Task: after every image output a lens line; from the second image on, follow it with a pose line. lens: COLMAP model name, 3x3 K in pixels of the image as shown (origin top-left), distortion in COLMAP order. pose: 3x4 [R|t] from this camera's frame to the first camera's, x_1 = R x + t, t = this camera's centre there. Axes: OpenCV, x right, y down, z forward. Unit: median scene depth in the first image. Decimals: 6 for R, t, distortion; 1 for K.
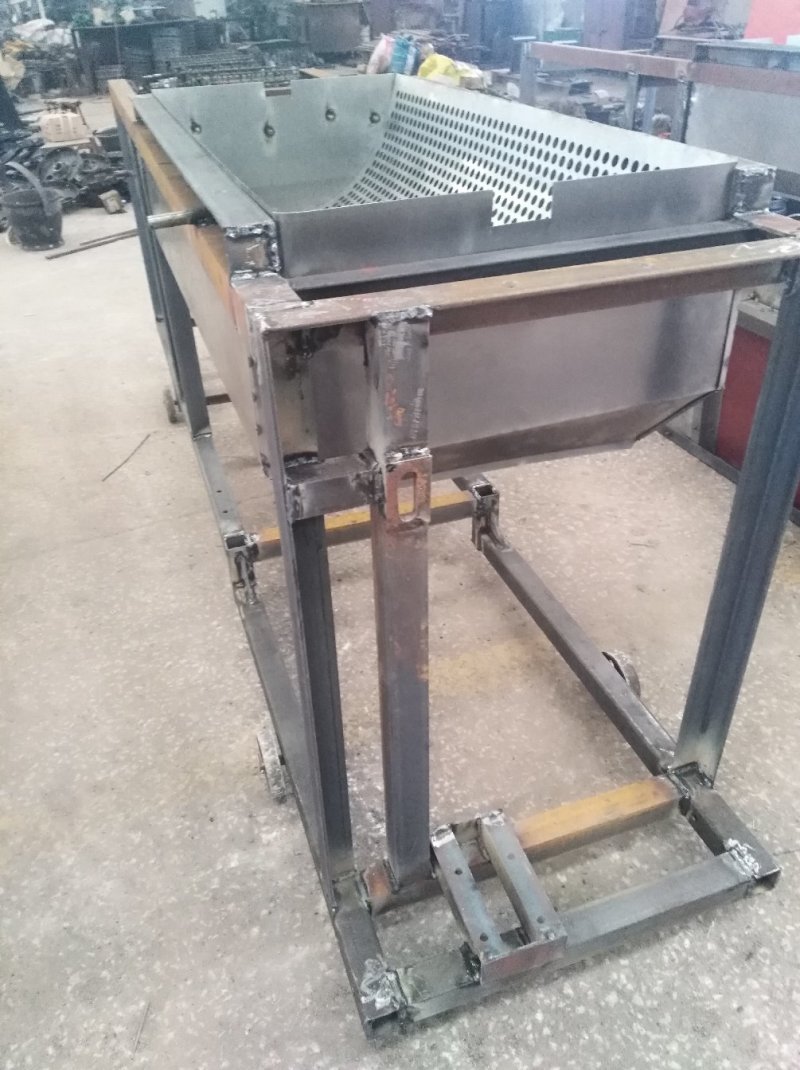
lens RADIAL K [[842.5, 0, 394.9], [0, 842.5, 538.1], [0, 0, 1]] dist [0.058438, -0.088811]
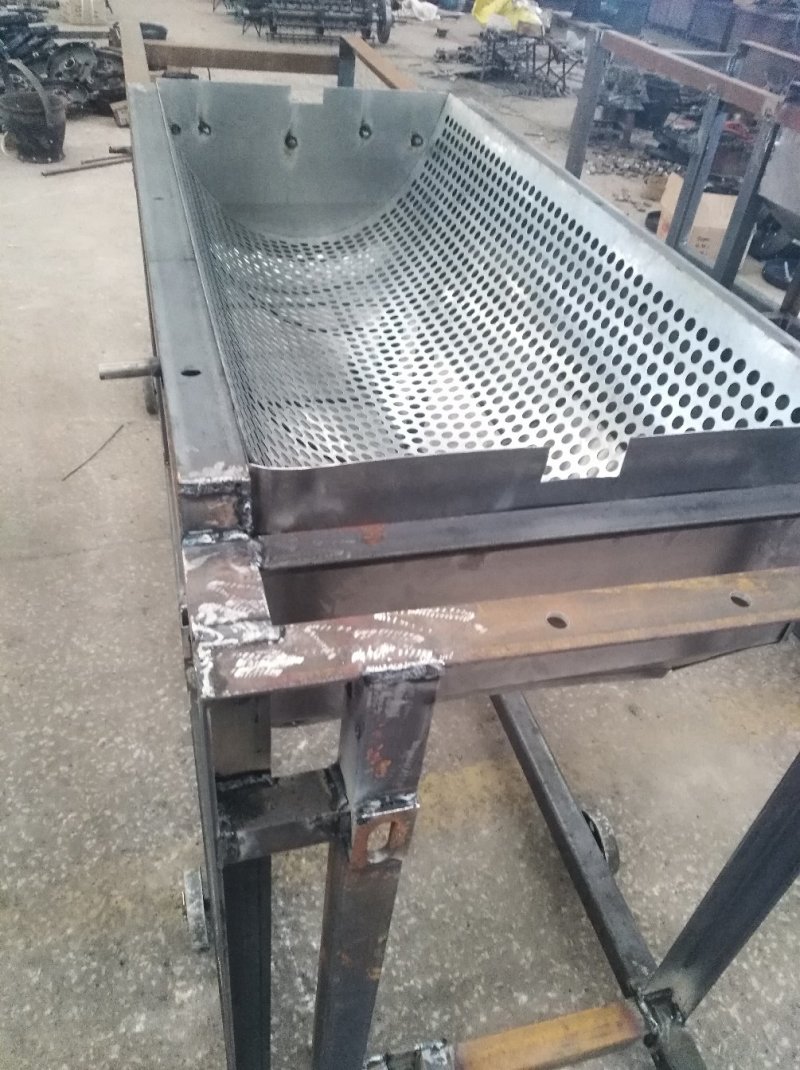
lens RADIAL K [[842.5, 0, 394.9], [0, 842.5, 538.1], [0, 0, 1]] dist [0.058438, -0.088811]
pose [[0.990337, 0.136114, 0.026561, -0.016316], [-0.137925, 0.986681, 0.086240, -0.209799], [-0.014469, -0.089070, 0.995920, 0.140647]]
